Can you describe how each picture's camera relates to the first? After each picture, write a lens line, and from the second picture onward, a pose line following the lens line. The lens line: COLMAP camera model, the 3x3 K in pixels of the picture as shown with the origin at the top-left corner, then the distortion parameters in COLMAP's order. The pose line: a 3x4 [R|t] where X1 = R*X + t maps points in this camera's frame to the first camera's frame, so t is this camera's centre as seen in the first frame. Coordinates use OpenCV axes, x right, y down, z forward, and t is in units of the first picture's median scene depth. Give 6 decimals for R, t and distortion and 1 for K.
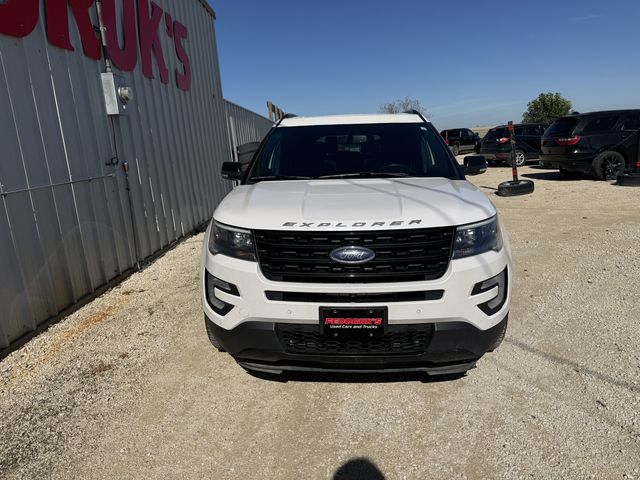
lens RADIAL K [[458.1, 0, 320.0], [0, 458.1, 240.0], [0, 0, 1]] dist [0.010452, -0.006398]
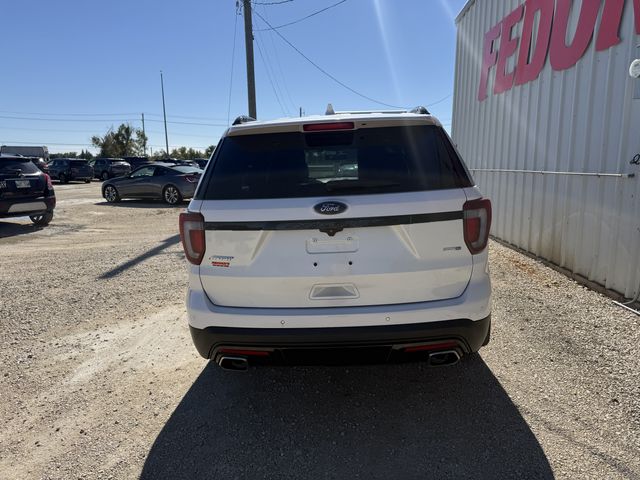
lens RADIAL K [[458.1, 0, 320.0], [0, 458.1, 240.0], [0, 0, 1]] dist [0.010452, -0.006398]
pose [[-0.997727, 0.067190, 0.005079, 0.139061], [0.064199, 0.925000, 0.374503, -0.595330], [0.020465, 0.373978, -0.927212, 2.795900]]
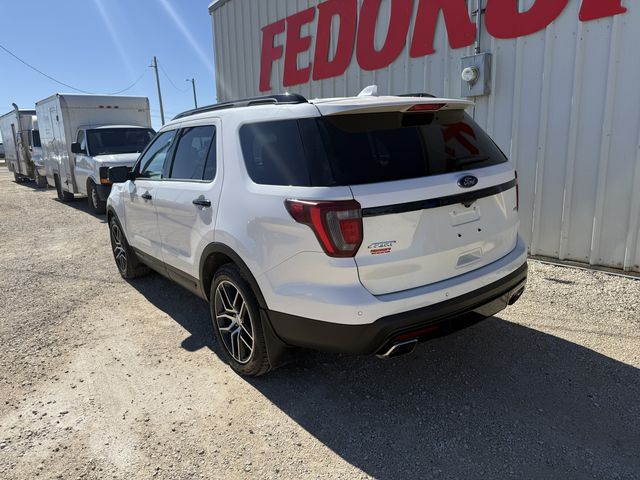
lens RADIAL K [[458.1, 0, 320.0], [0, 458.1, 240.0], [0, 0, 1]] dist [0.010452, -0.006398]
pose [[-0.761492, 0.212903, -0.612211, 0.796149], [-0.058957, 0.917850, 0.392524, -0.577256], [0.645488, 0.334998, -0.686383, 2.537724]]
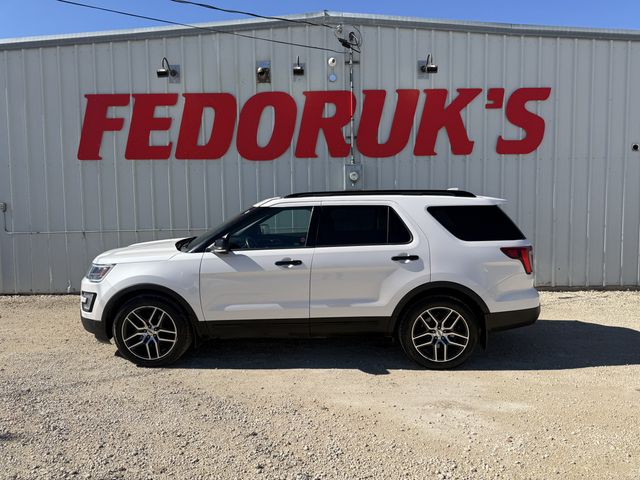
lens RADIAL K [[448.2, 0, 314.9], [0, 448.2, 241.4], [0, 0, 1]] dist [0.119697, -0.202809]
pose [[0.022393, 0.122260, -0.992245, 1.709200], [-0.200689, 0.972842, 0.115340, -0.406055], [0.979399, 0.196549, 0.046321, 1.355913]]
